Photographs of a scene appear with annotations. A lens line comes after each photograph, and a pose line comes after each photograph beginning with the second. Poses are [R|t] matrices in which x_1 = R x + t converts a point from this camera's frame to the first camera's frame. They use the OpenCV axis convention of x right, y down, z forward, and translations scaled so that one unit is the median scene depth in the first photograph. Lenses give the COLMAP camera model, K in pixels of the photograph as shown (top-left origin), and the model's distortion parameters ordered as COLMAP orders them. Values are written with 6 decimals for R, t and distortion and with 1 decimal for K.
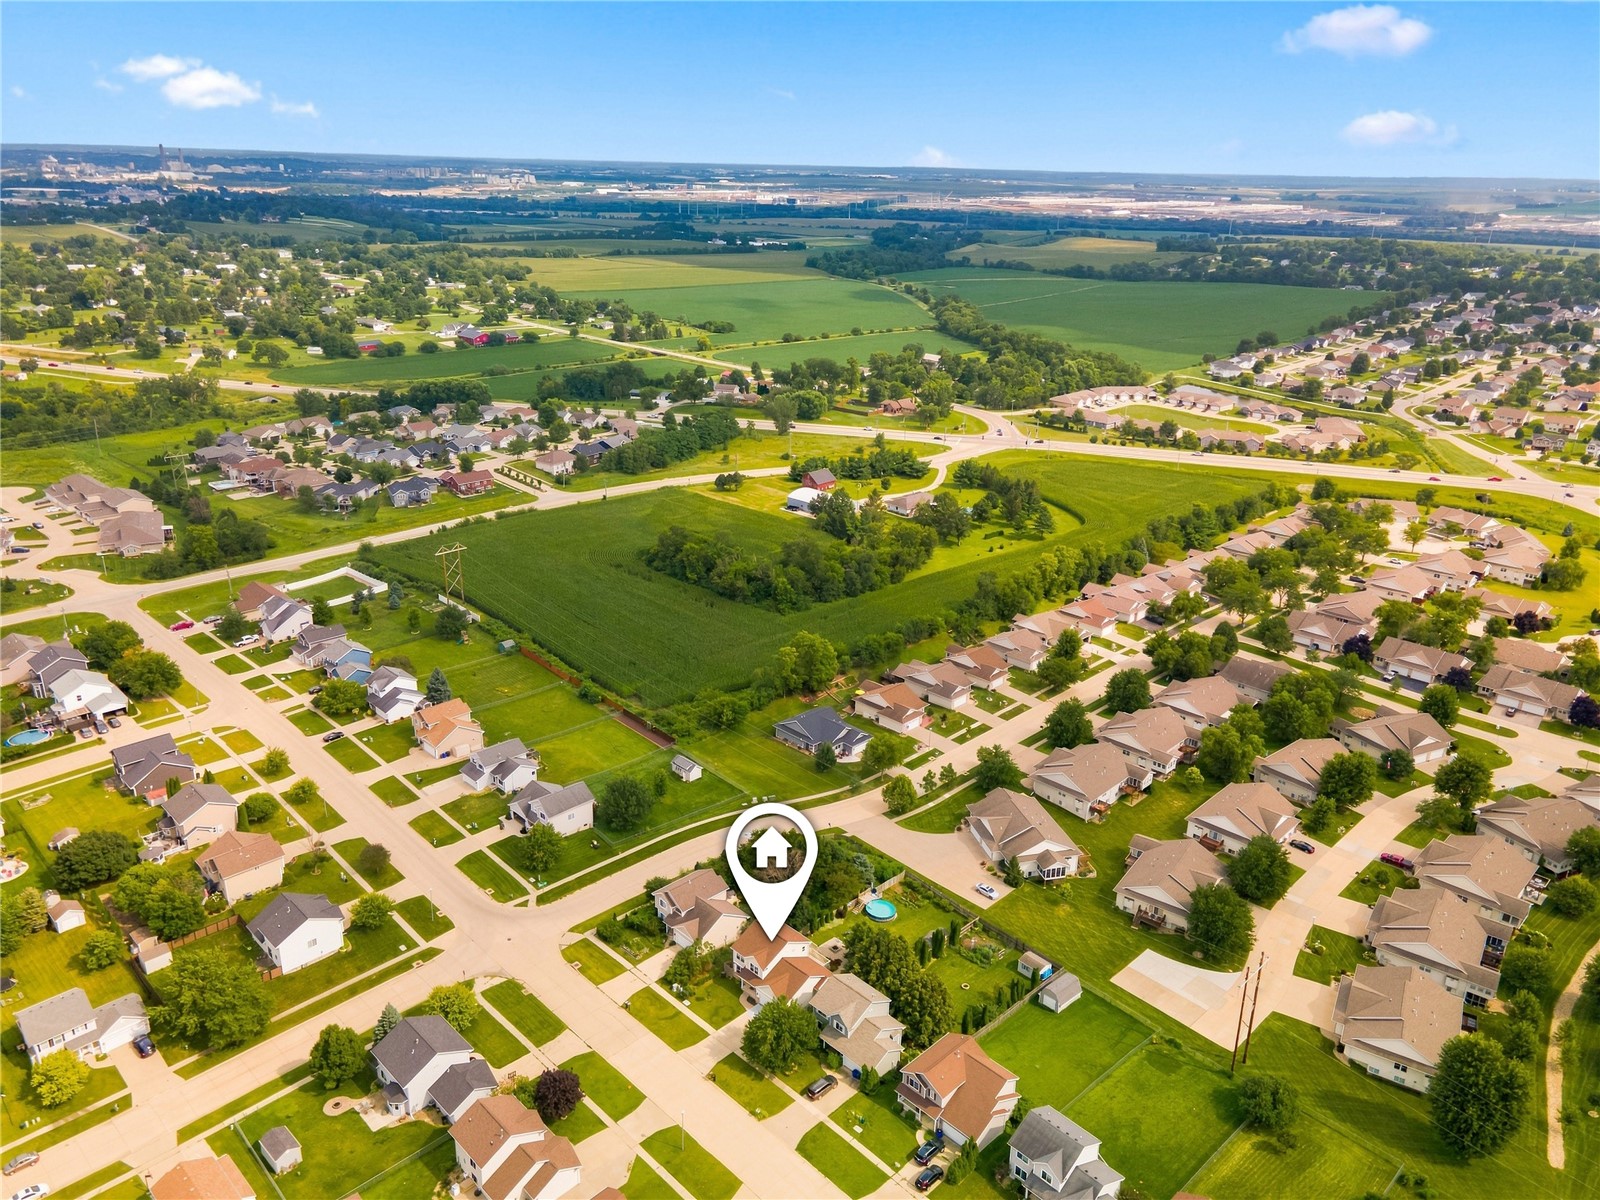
lens RADIAL K [[1155.4, 0, 800.0], [0, 1155.4, 600.0], [0, 0, 1]] dist [0.002527, 0.000907]
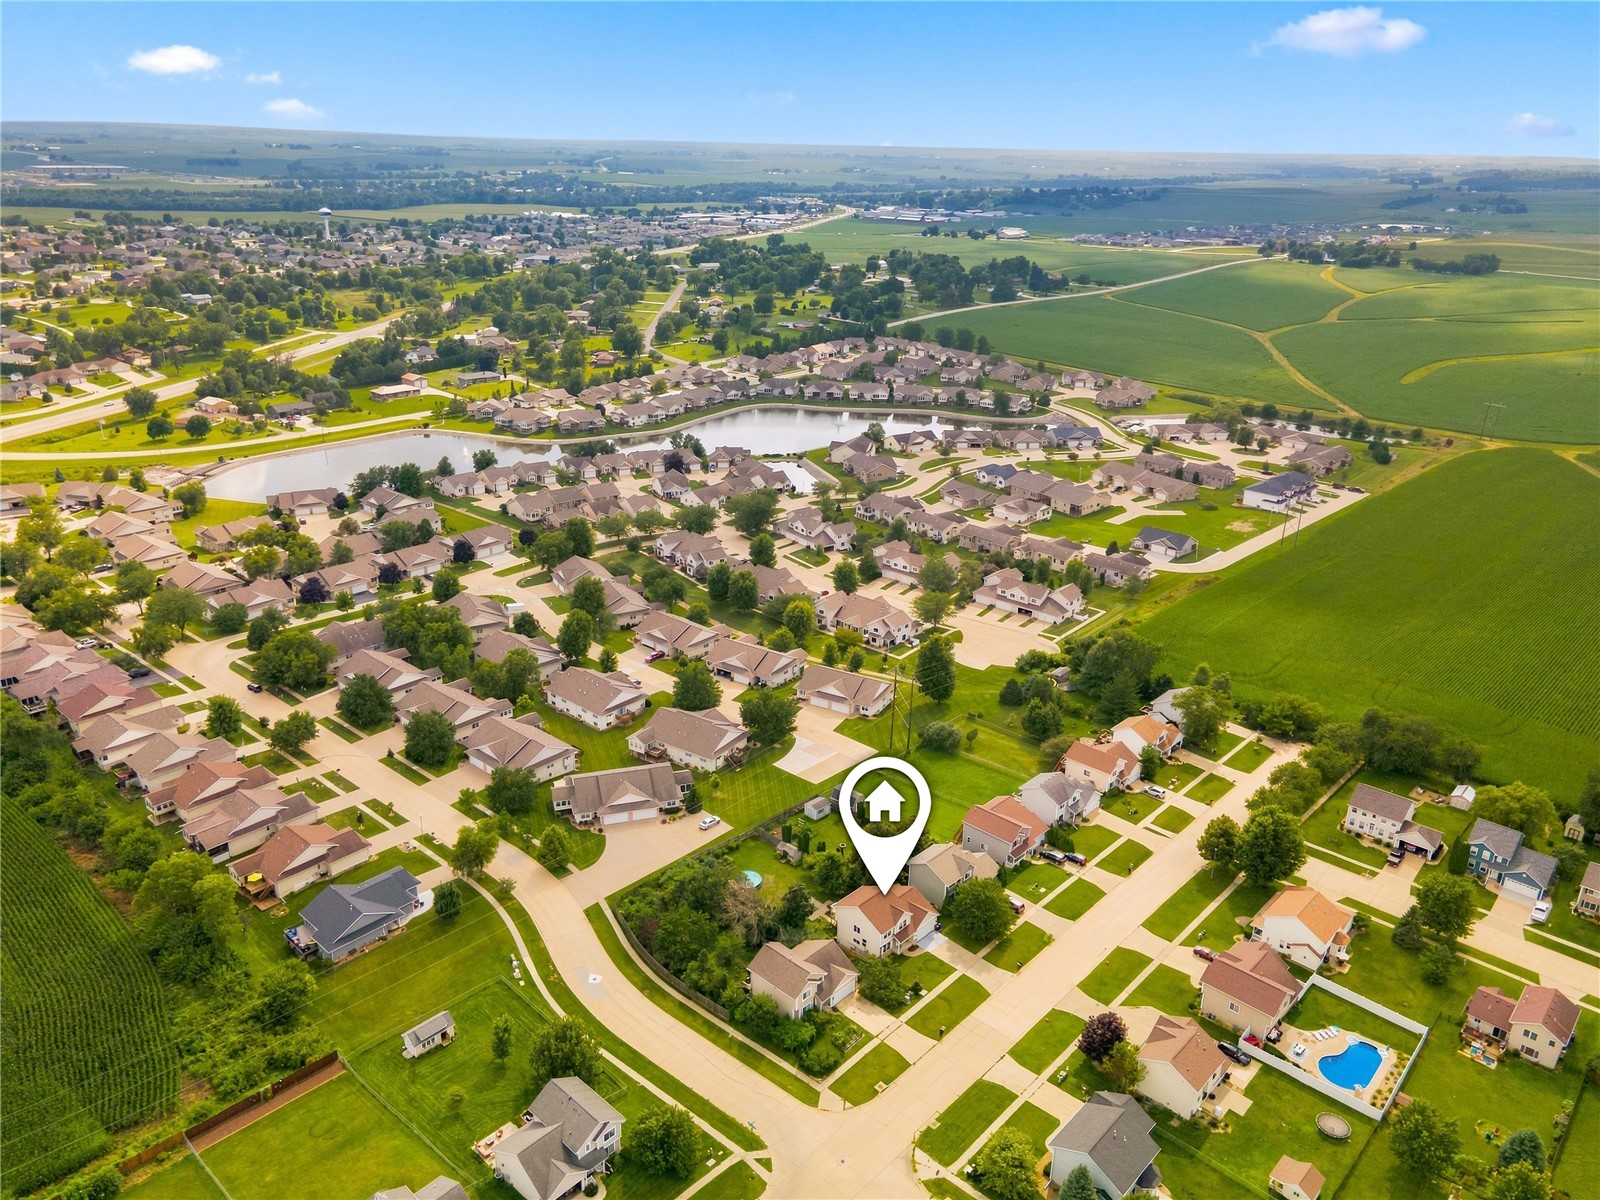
lens RADIAL K [[1155.4, 0, 800.0], [0, 1155.4, 600.0], [0, 0, 1]] dist [0.002527, 0.000907]
pose [[-0.066309, -0.399844, 0.914182, -0.877000], [0.303609, 0.864670, 0.400210, -0.394898], [-0.950487, 0.304091, 0.064061, 0.914885]]
